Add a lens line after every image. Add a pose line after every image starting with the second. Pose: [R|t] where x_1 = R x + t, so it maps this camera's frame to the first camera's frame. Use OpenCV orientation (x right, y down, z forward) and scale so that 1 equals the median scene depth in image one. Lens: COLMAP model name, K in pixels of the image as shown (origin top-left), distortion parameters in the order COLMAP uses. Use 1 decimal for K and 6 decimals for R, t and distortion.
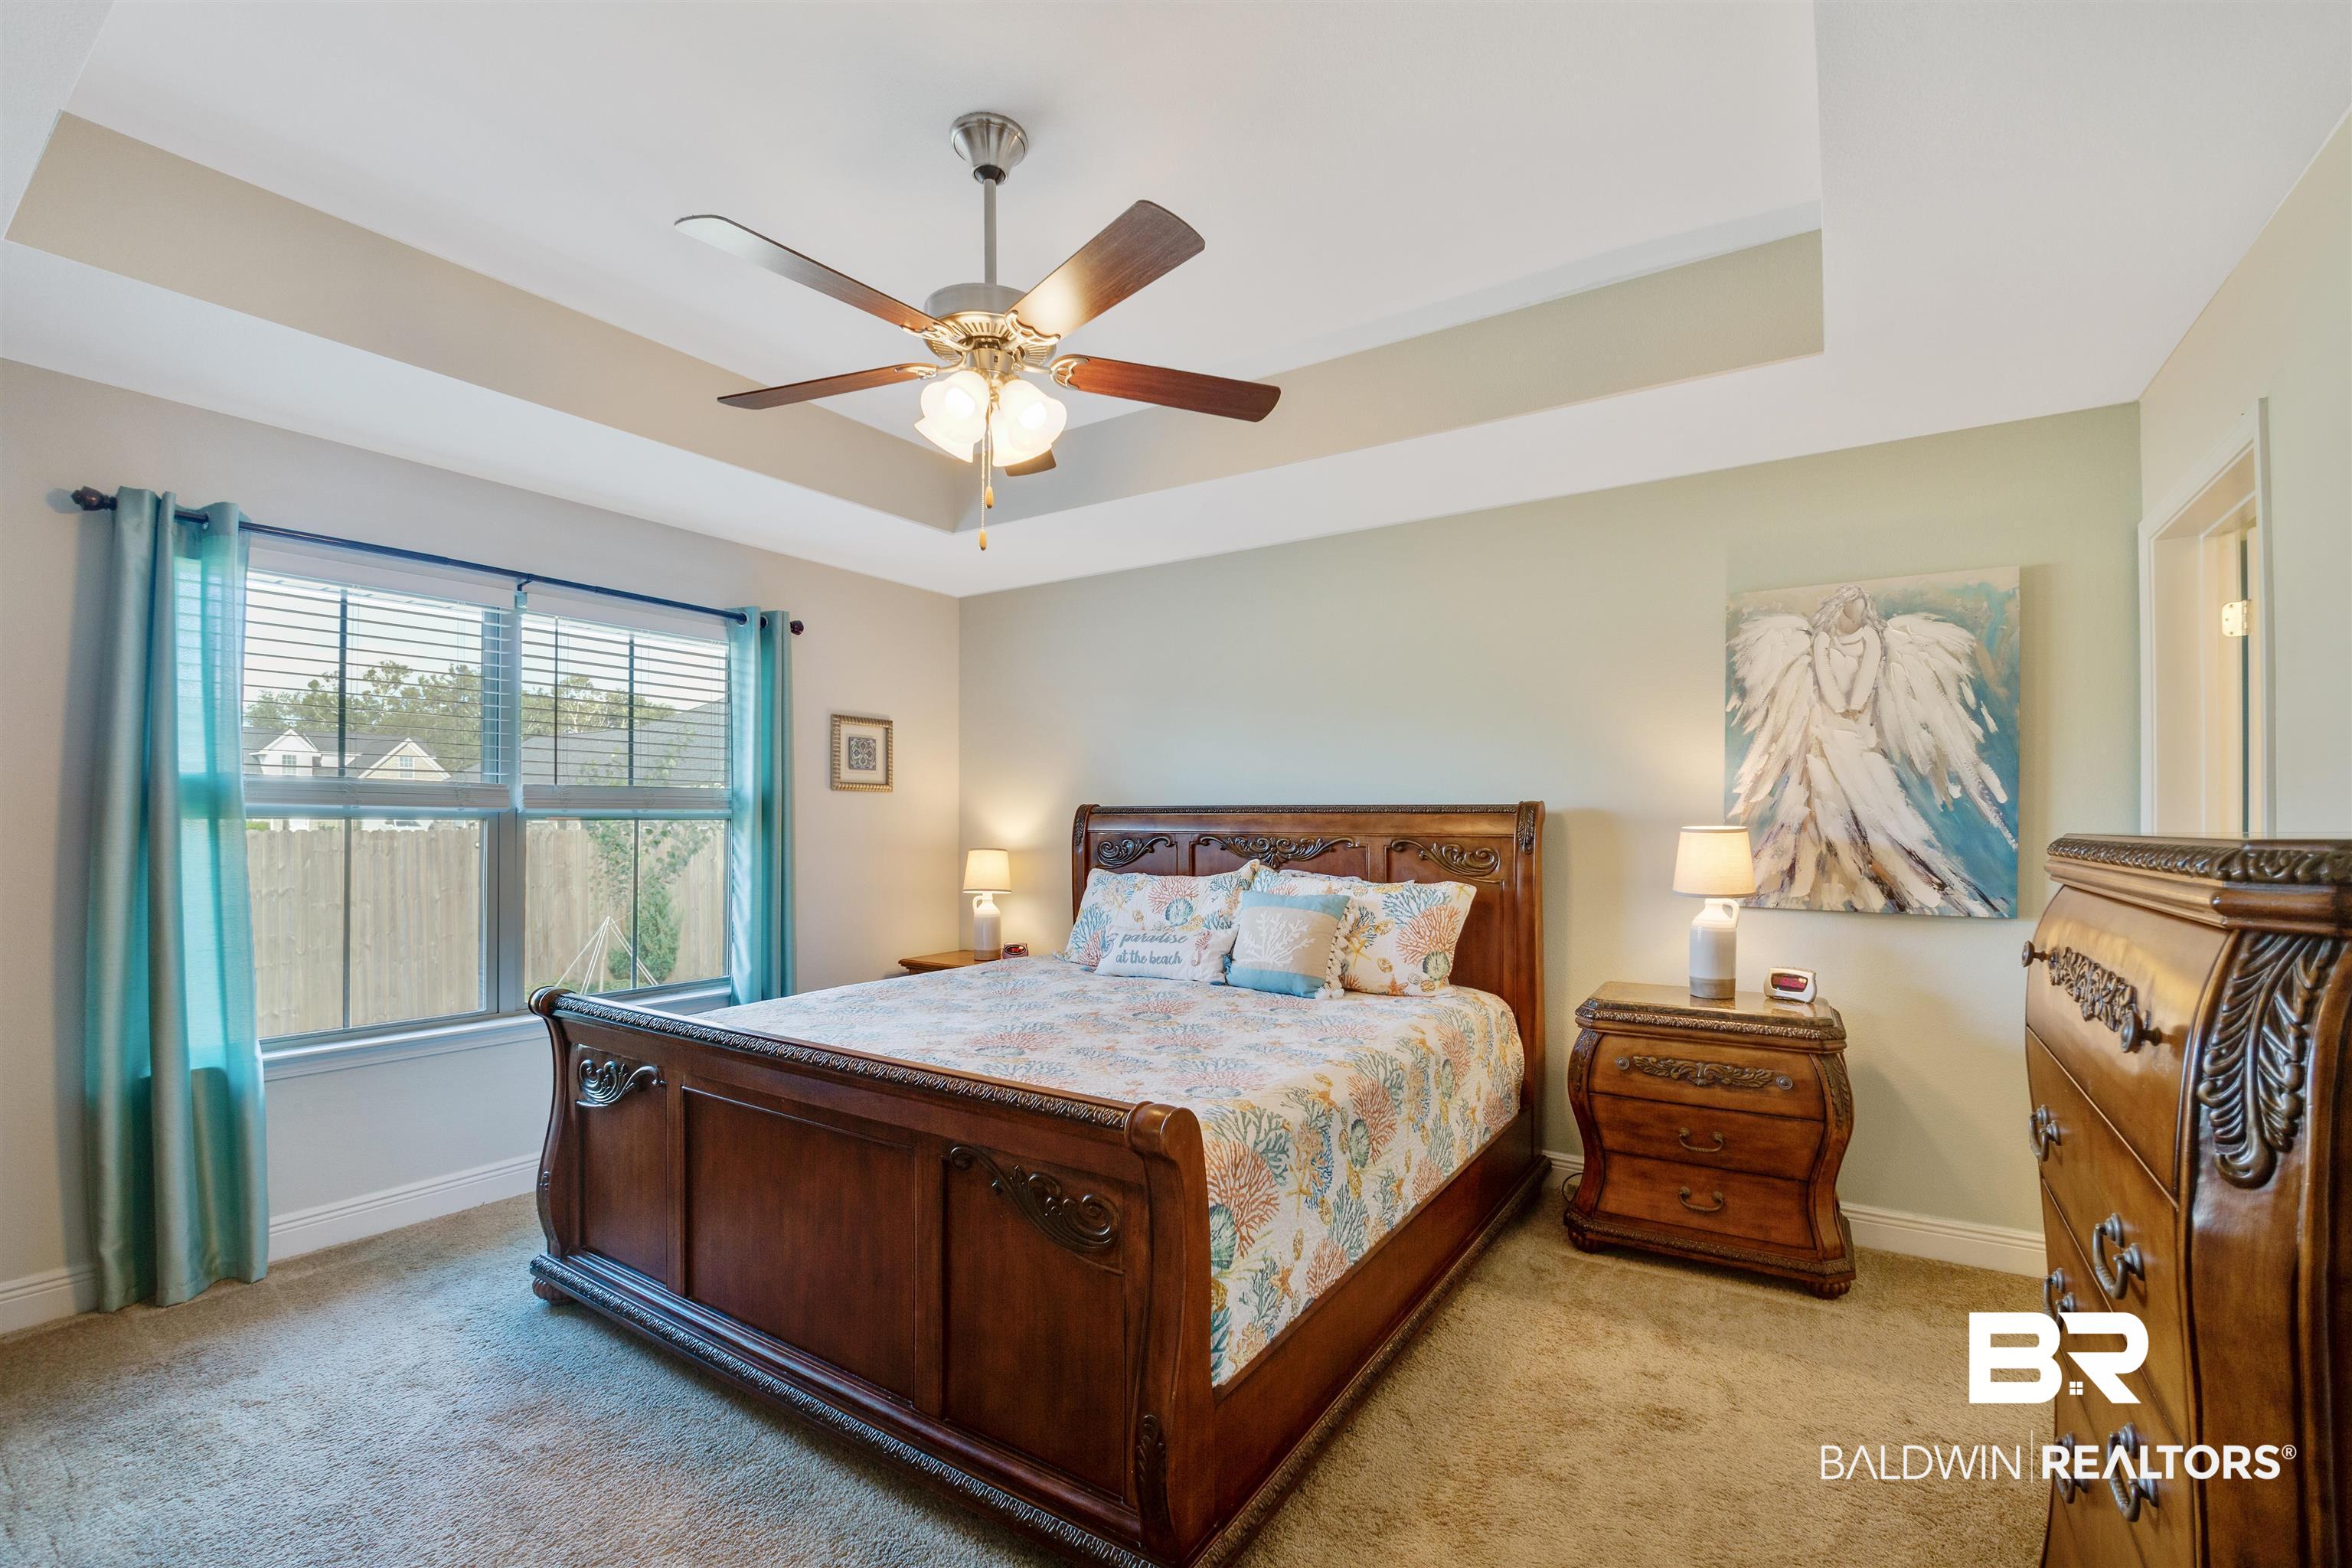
lens RADIAL K [[992.1, 0, 1198.5], [0, 992.1, 818.0], [0, 0, 1]] dist [-0.000611, -0.000074]
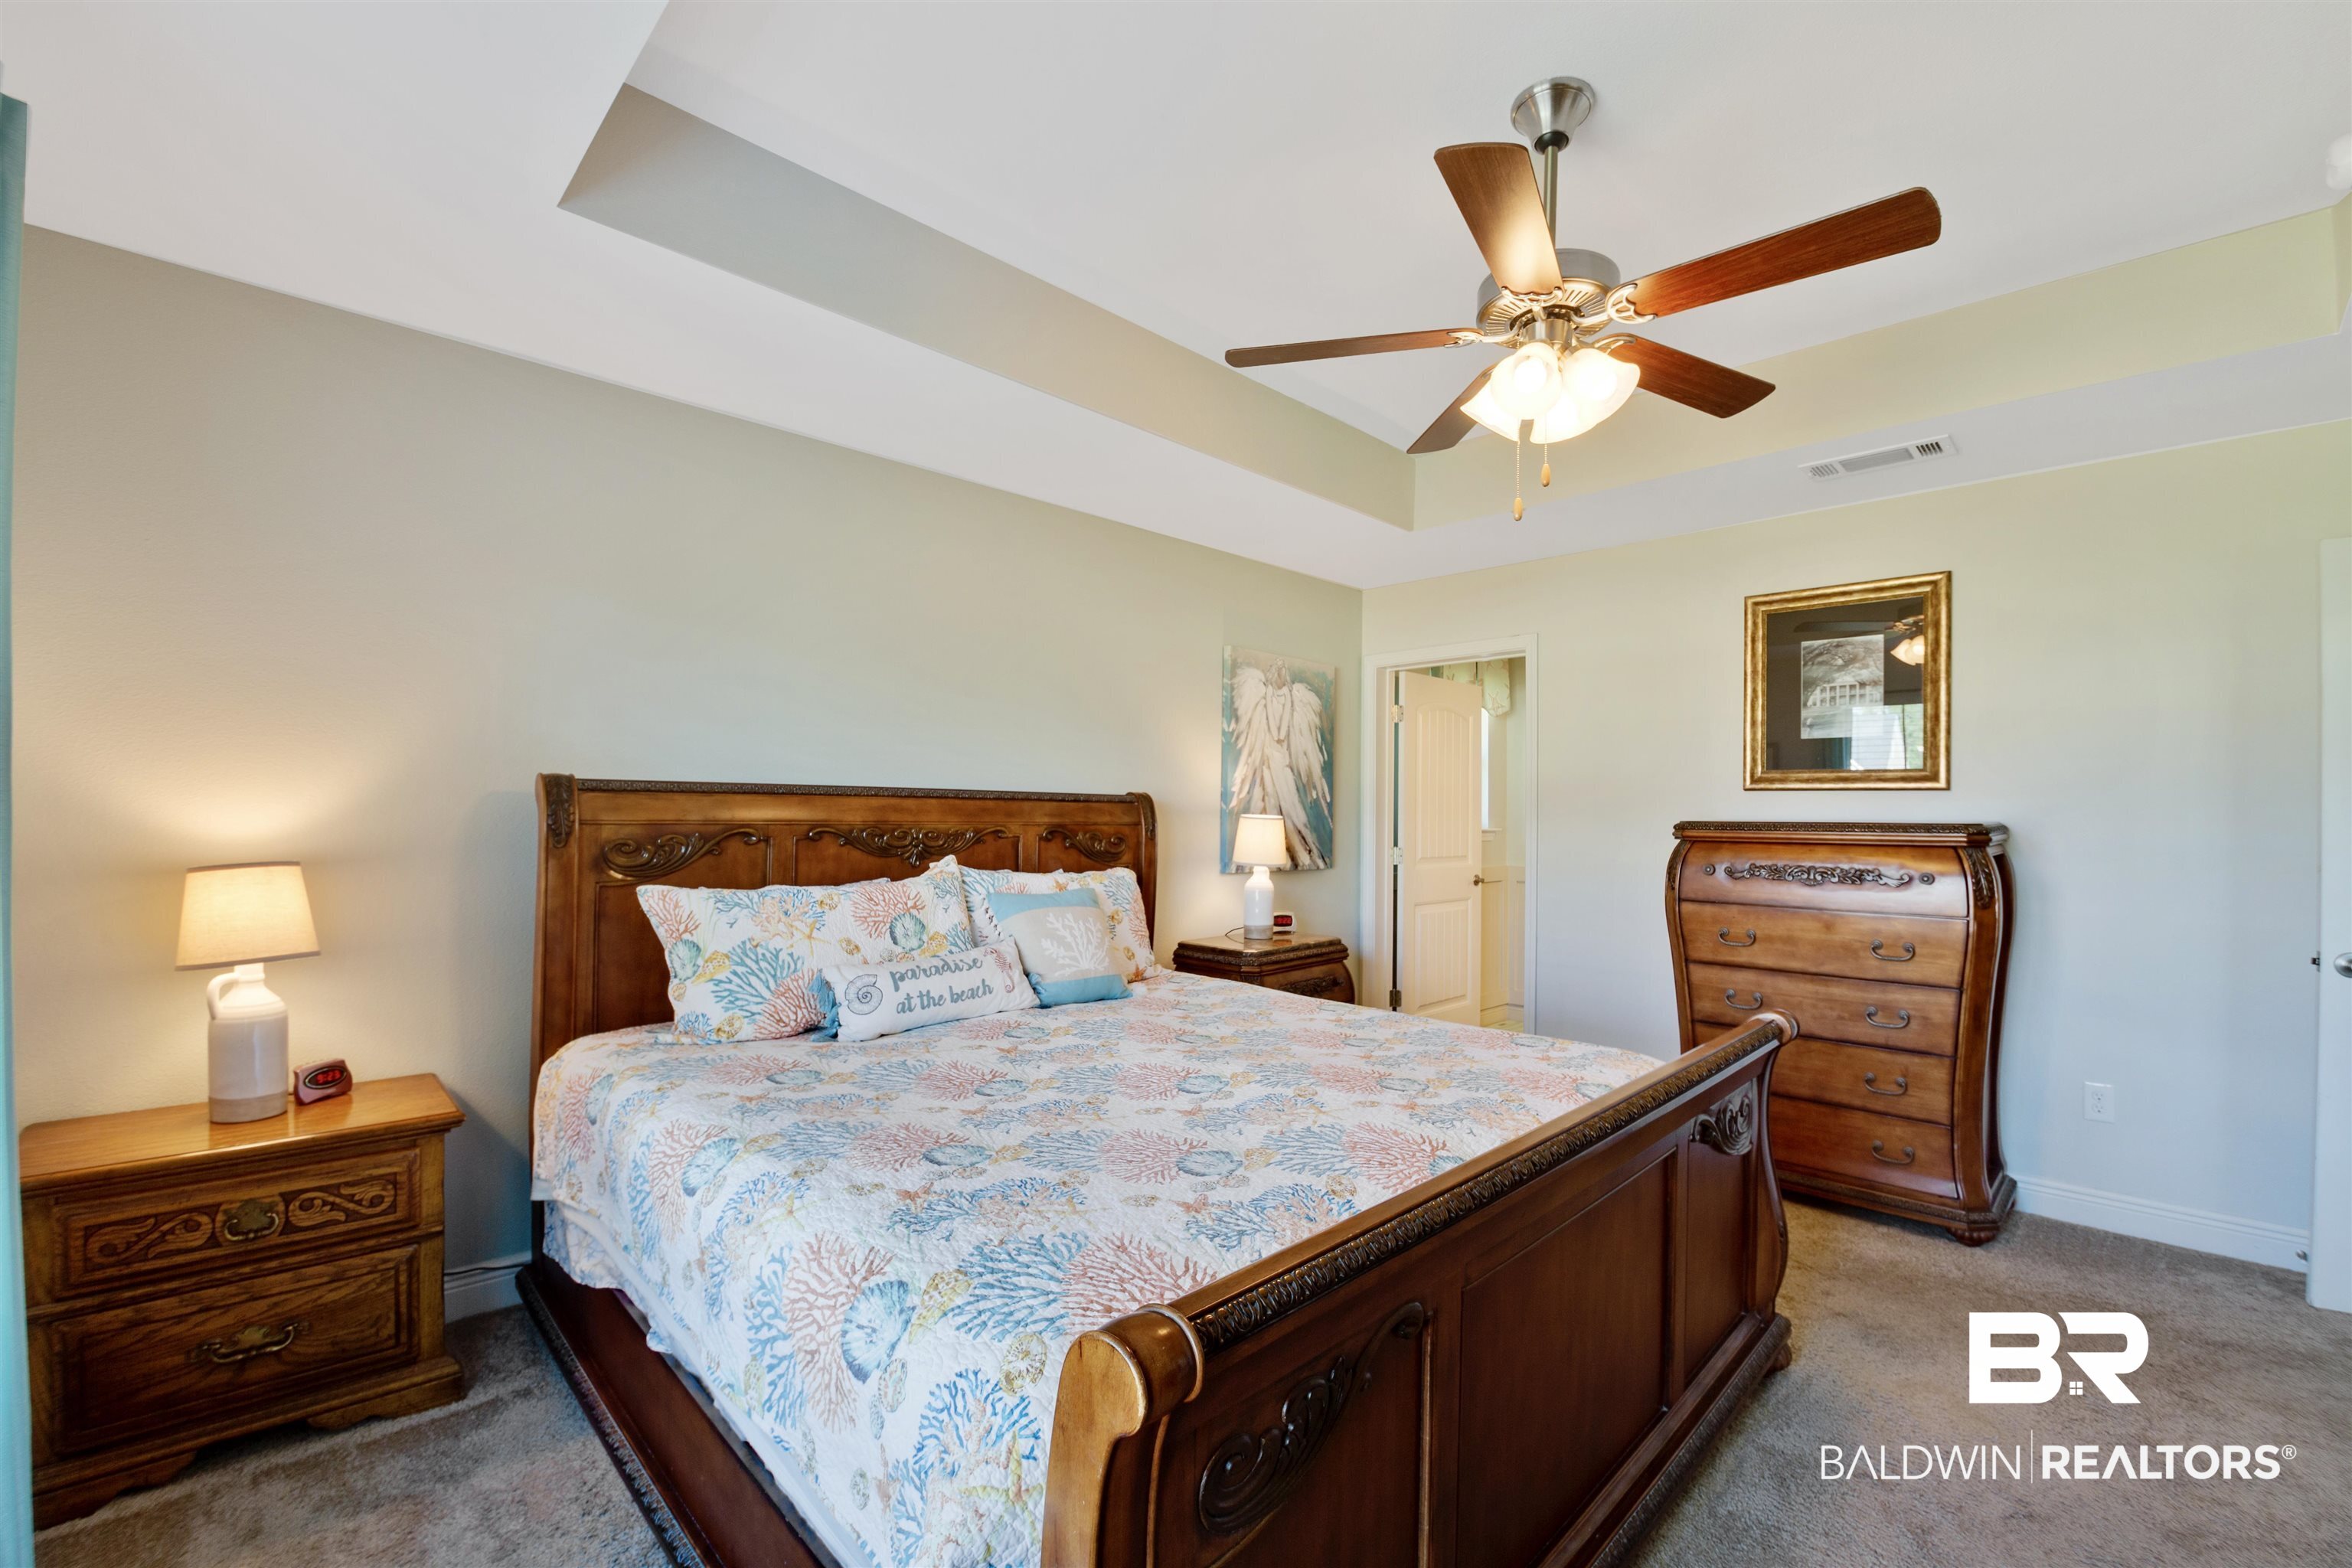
lens RADIAL K [[992.1, 0, 1198.5], [0, 992.1, 818.0], [0, 0, 1]] dist [-0.000611, -0.000074]
pose [[0.211435, -0.004731, 0.977381, -0.818535], [-0.013393, 0.999880, 0.007737, 0.002402], [-0.977300, -0.014726, 0.211346, 0.756638]]
